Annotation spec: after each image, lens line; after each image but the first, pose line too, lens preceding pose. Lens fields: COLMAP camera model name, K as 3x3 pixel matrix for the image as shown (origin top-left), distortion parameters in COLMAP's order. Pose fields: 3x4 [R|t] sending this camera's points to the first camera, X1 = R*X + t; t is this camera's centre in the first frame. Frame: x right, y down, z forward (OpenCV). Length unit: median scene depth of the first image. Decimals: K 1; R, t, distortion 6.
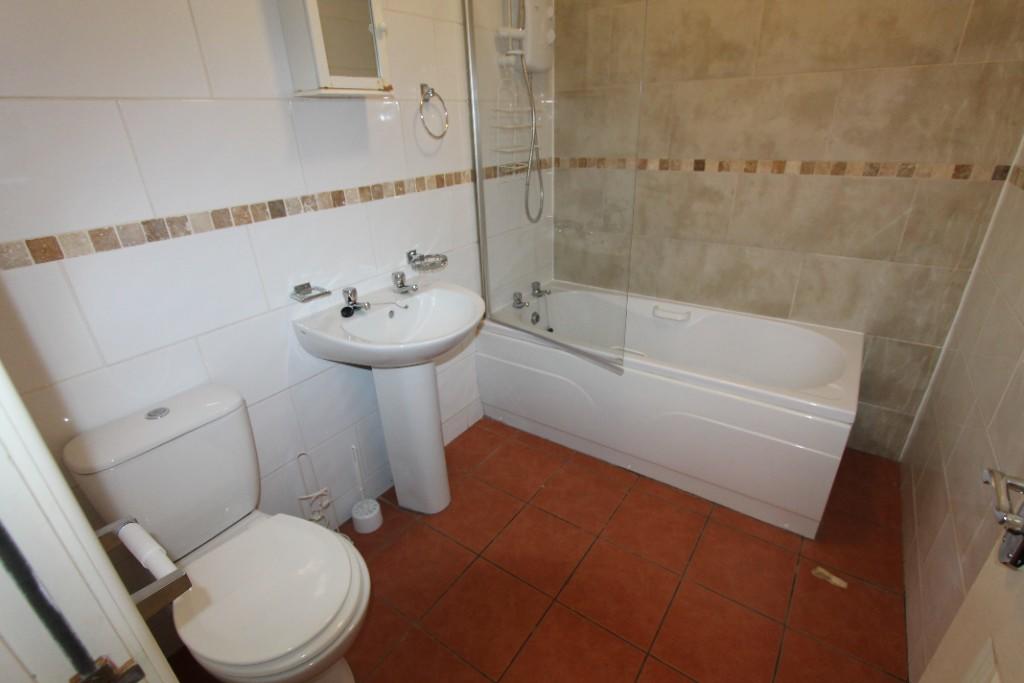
lens RADIAL K [[480.4, 0, 512.0], [0, 480.4, 341.5], [0, 0, 1]] dist [0.001024, 0.000139]
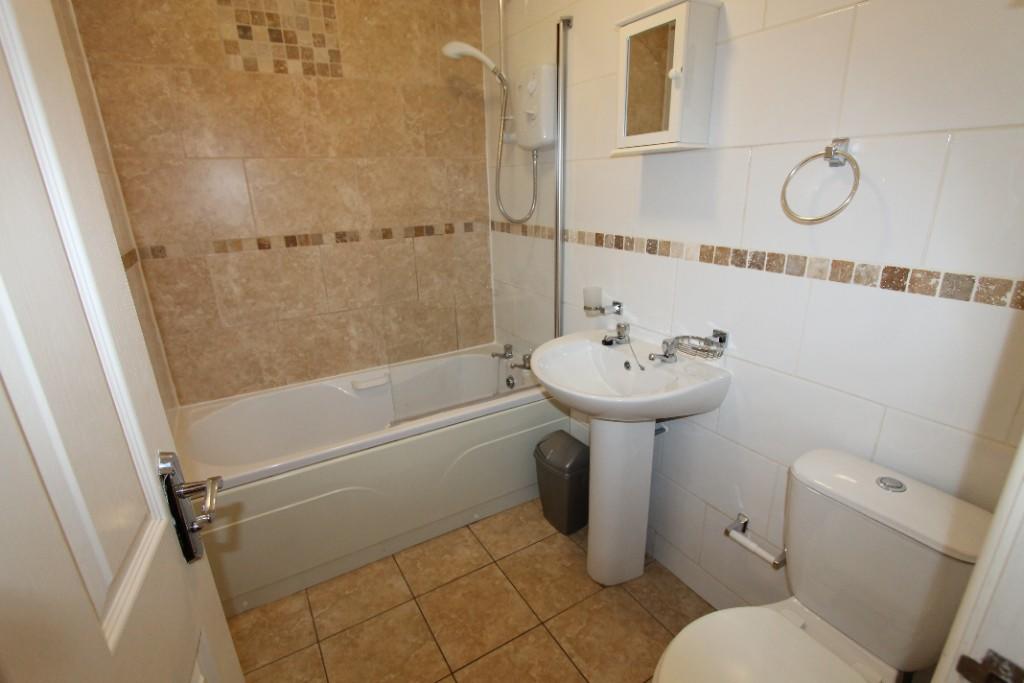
lens RADIAL K [[480.4, 0, 512.0], [0, 480.4, 341.5], [0, 0, 1]] dist [0.001024, 0.000139]
pose [[-0.403460, 0.314208, -0.859357, 0.740072], [-0.367956, 0.804187, 0.466788, -0.524574], [0.837752, 0.504536, -0.208842, 1.107405]]
